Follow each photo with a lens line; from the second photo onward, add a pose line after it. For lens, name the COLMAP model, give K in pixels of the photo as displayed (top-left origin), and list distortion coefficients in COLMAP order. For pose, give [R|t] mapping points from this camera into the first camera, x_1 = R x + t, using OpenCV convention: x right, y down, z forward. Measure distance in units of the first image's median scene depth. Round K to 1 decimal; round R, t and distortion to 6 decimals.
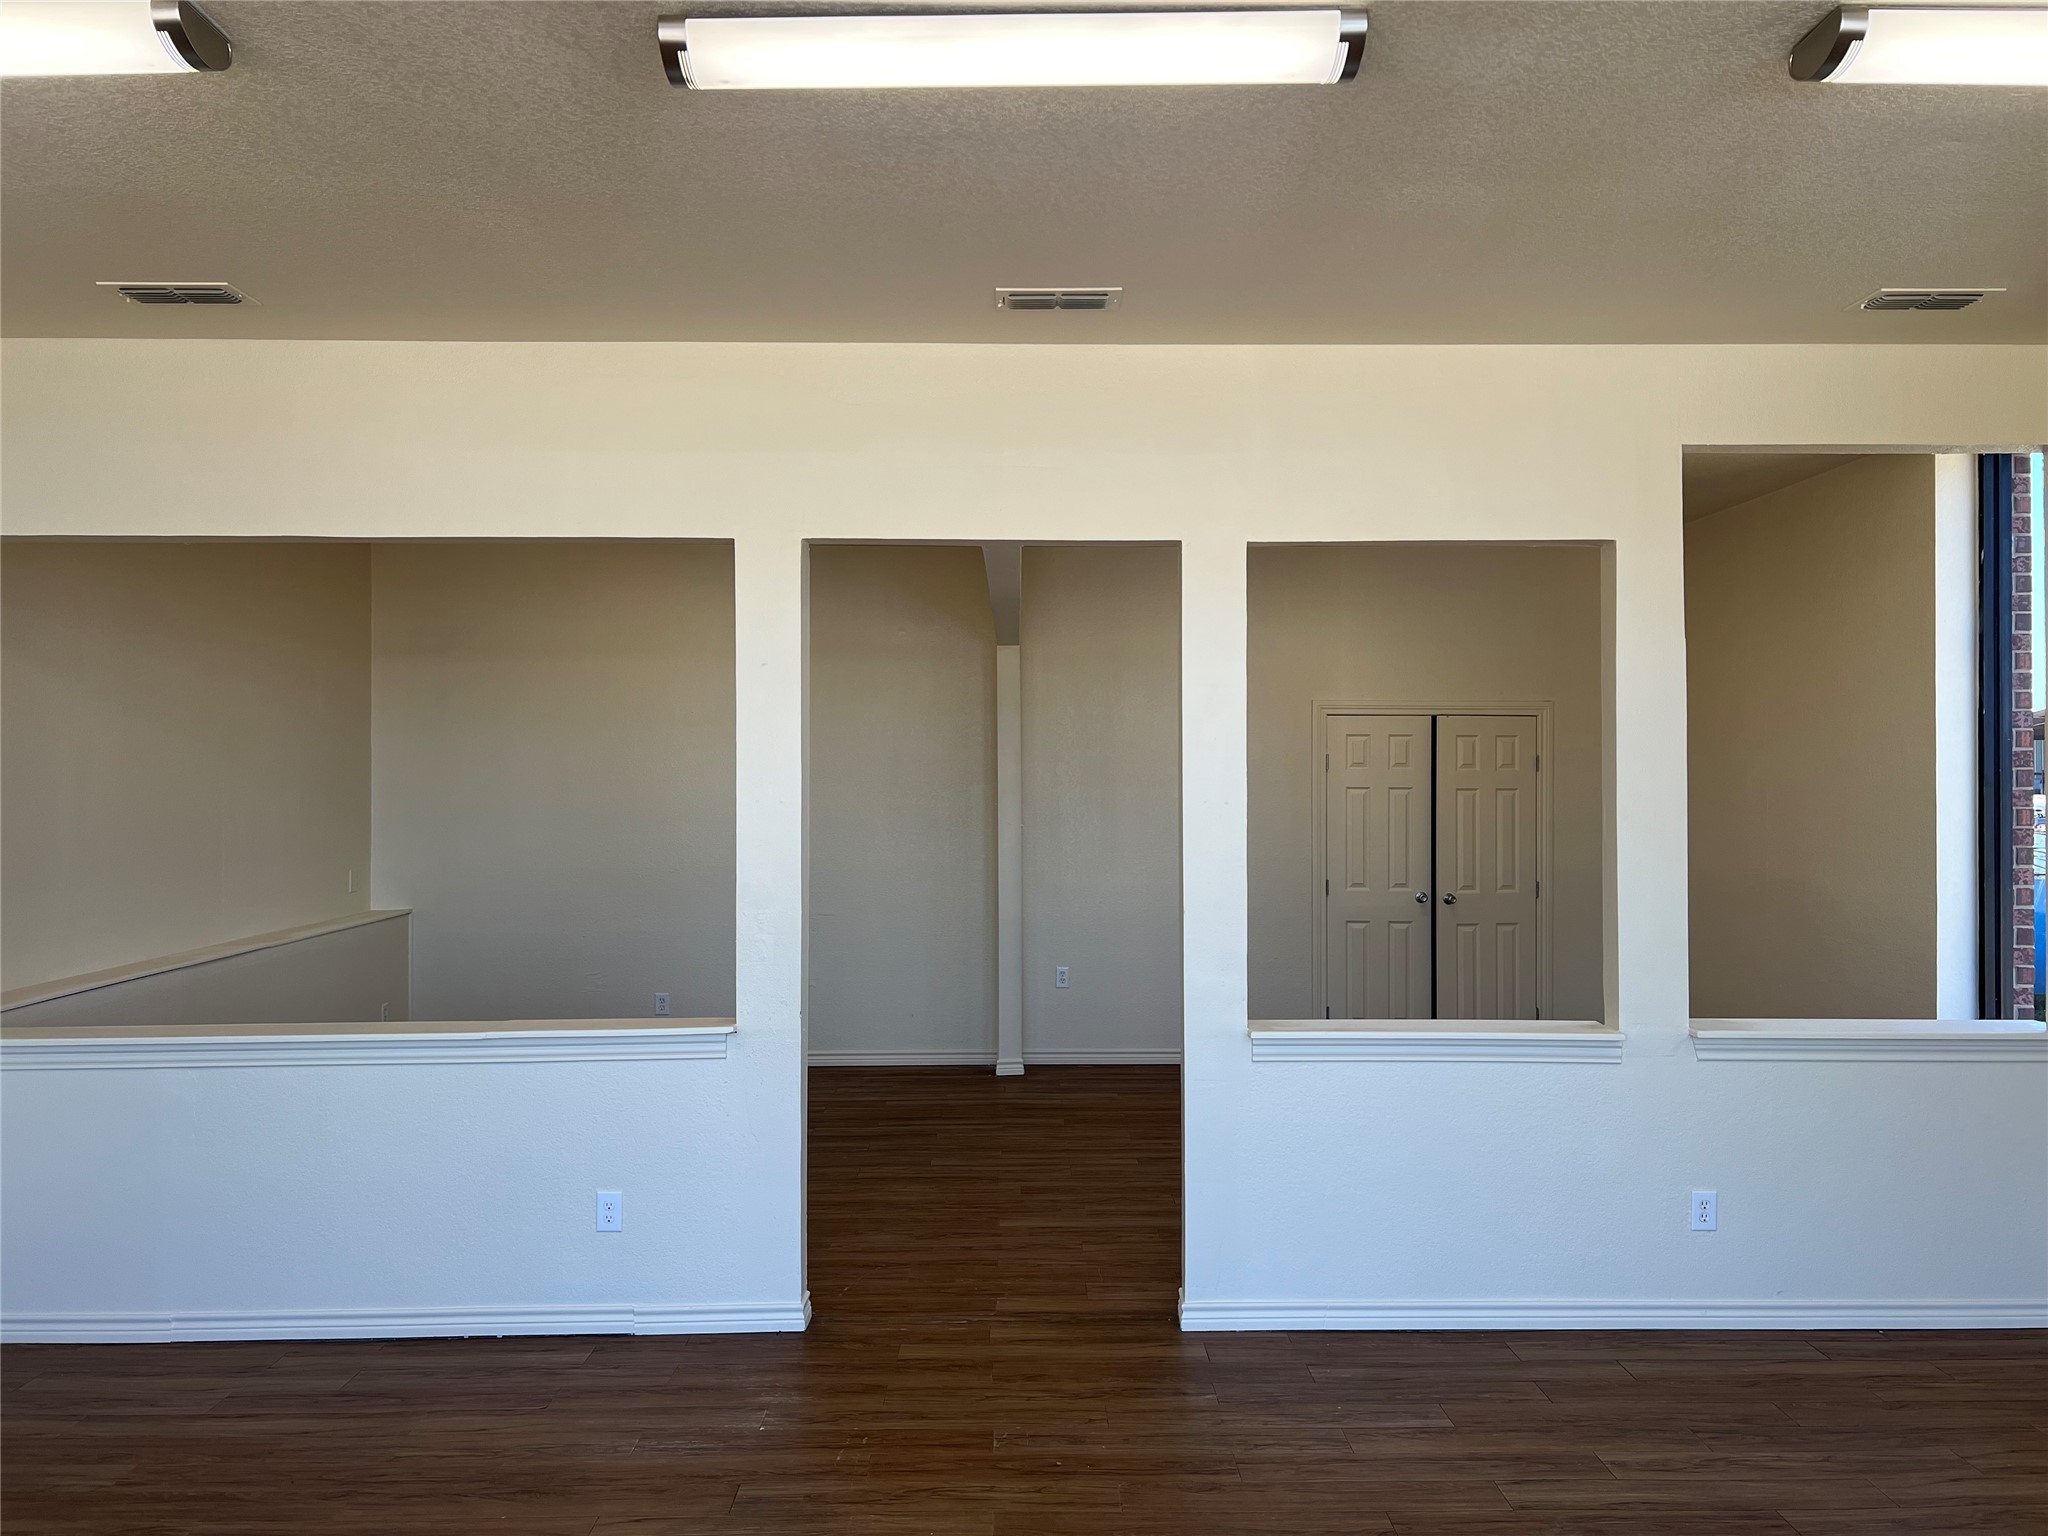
lens RADIAL K [[1540.0, 0, 1036.1], [0, 1540.0, 768.5], [0, 0, 1]] dist [0.055800, -0.065677]
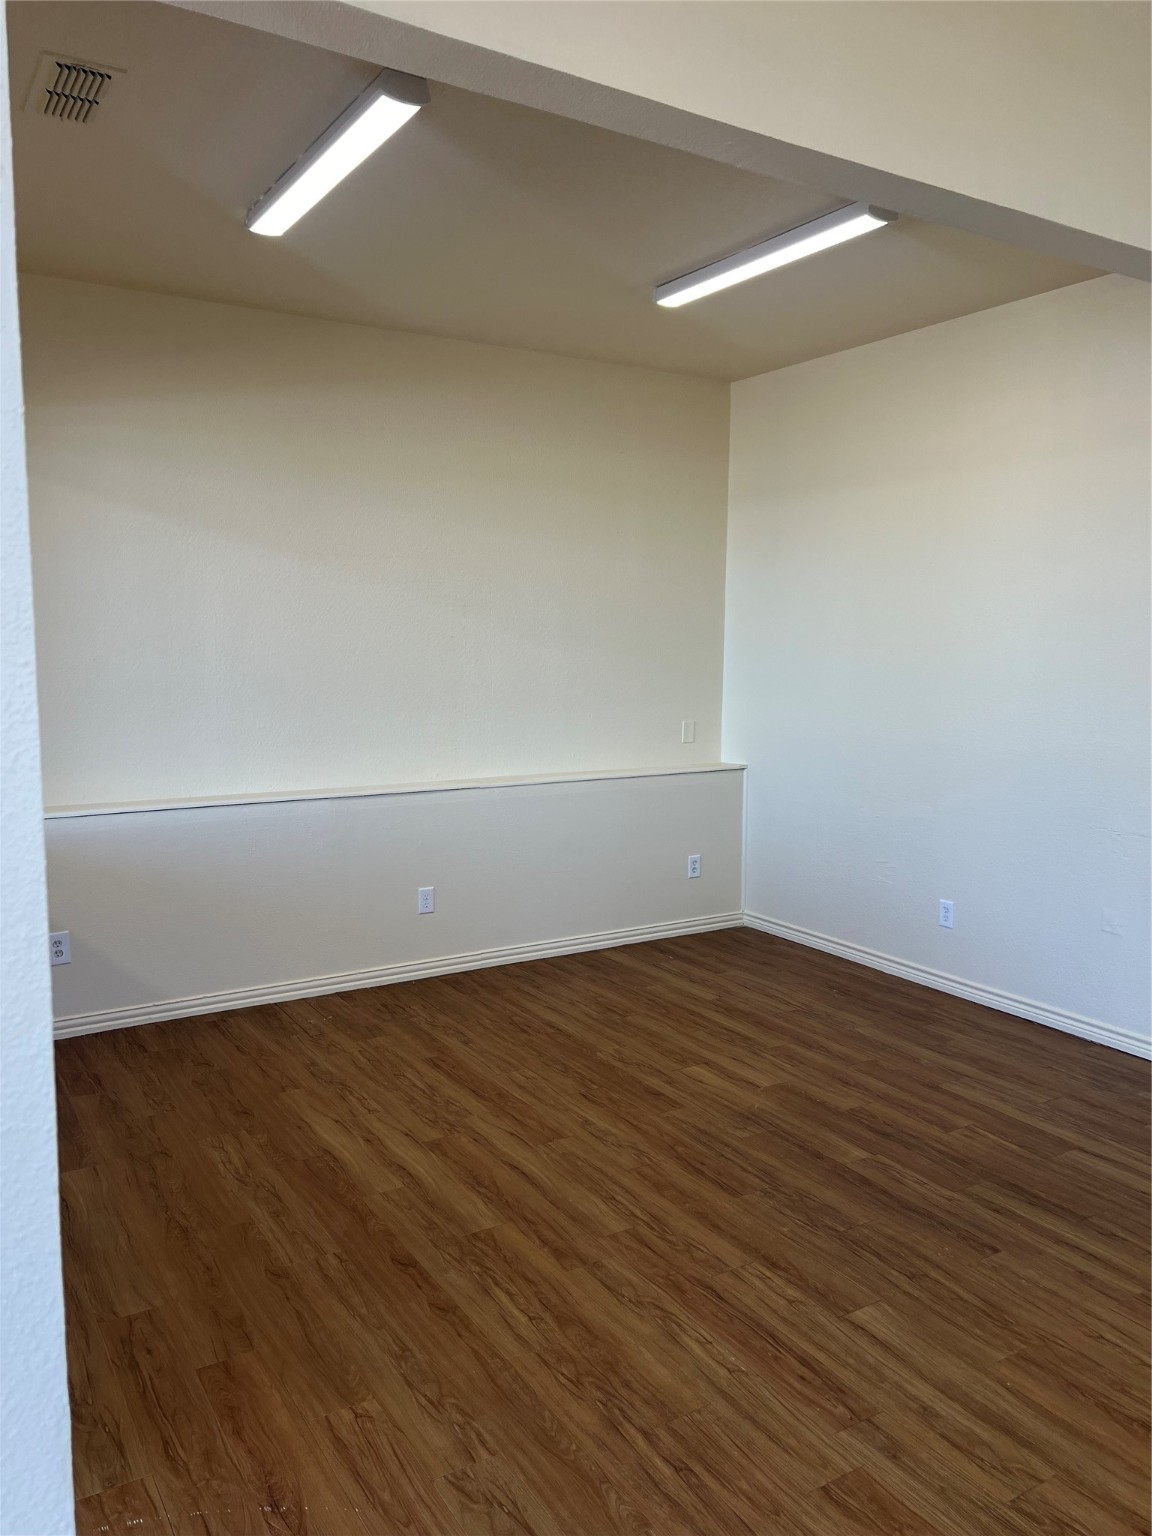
lens RADIAL K [[1155.0, 0, 588.7], [0, 1155.0, 774.1], [0, 0, 1]] dist [0.055800, -0.065677]
pose [[0.518457, 0.110806, -0.847894, 0.326477], [-0.010073, 0.992291, 0.123517, 0.014718], [0.855044, -0.055498, 0.515577, 1.052107]]
